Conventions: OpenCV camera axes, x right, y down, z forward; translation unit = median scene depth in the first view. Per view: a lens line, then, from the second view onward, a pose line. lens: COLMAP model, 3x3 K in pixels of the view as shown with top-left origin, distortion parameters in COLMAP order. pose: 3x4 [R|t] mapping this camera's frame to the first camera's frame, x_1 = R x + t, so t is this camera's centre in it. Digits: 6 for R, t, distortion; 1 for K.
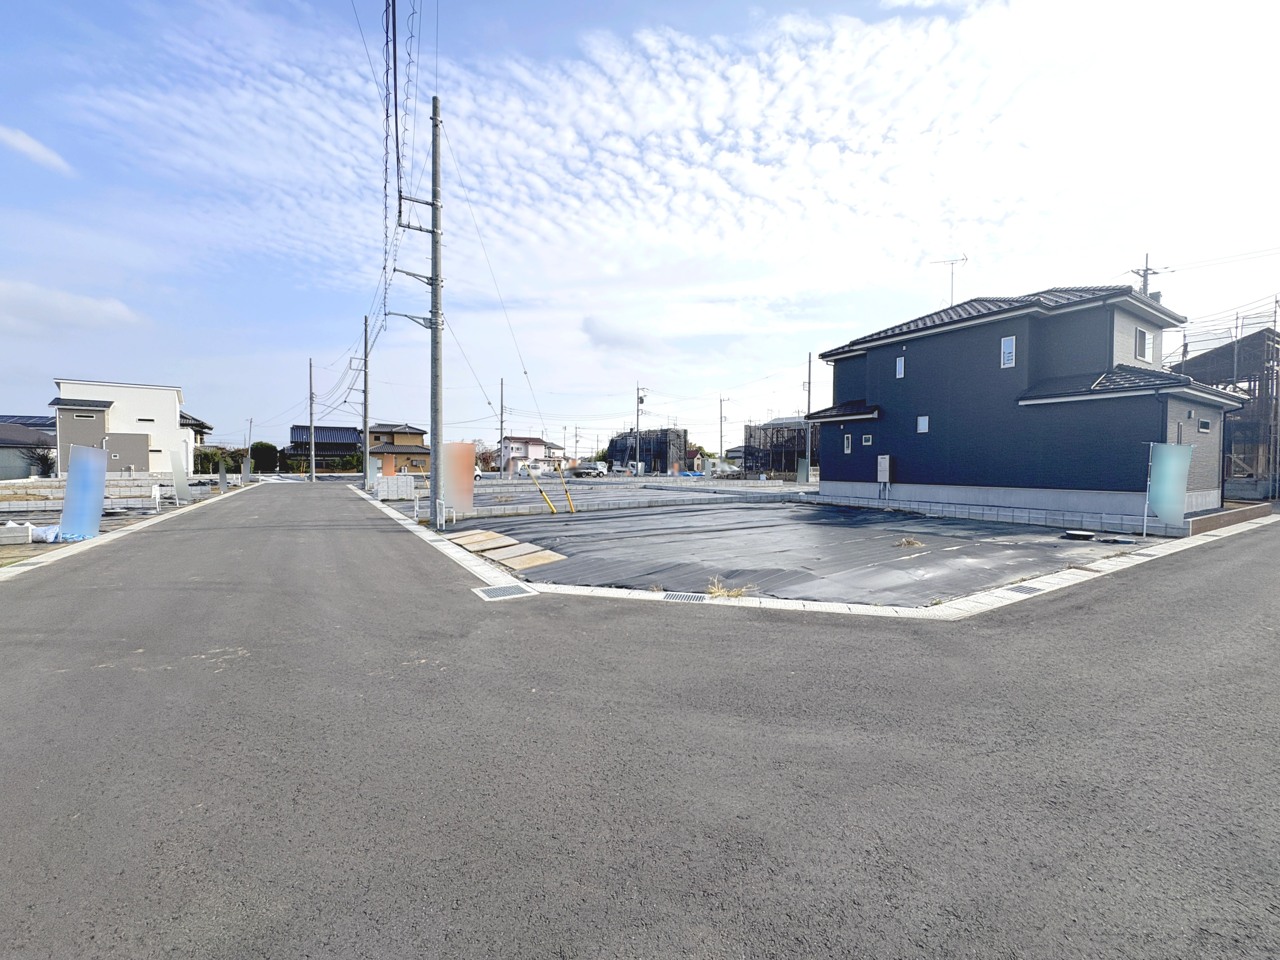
lens RADIAL K [[509.1, 0, 640.0], [0, 509.1, 468.7], [0, 0, 1]] dist [0.000528, 0.000343]
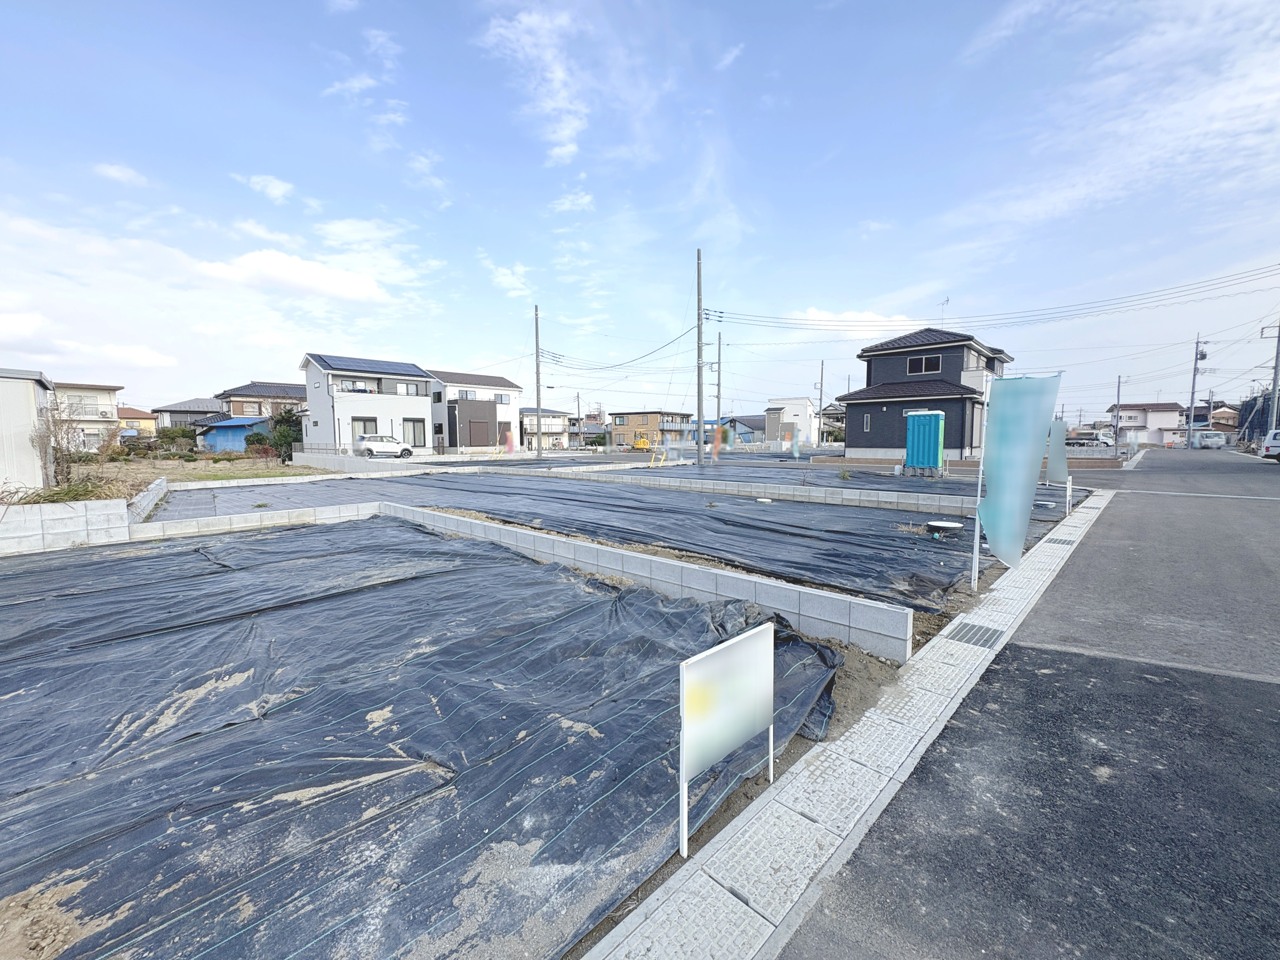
lens RADIAL K [[509.1, 0, 636.2], [0, 509.1, 482.5], [0, 0, 1]] dist [0.000528, 0.000343]
pose [[0.249882, 0.083721, -0.964650, 0.853234], [-0.003569, 0.996328, 0.085546, 0.001818], [0.968270, -0.017933, 0.249263, -0.125918]]
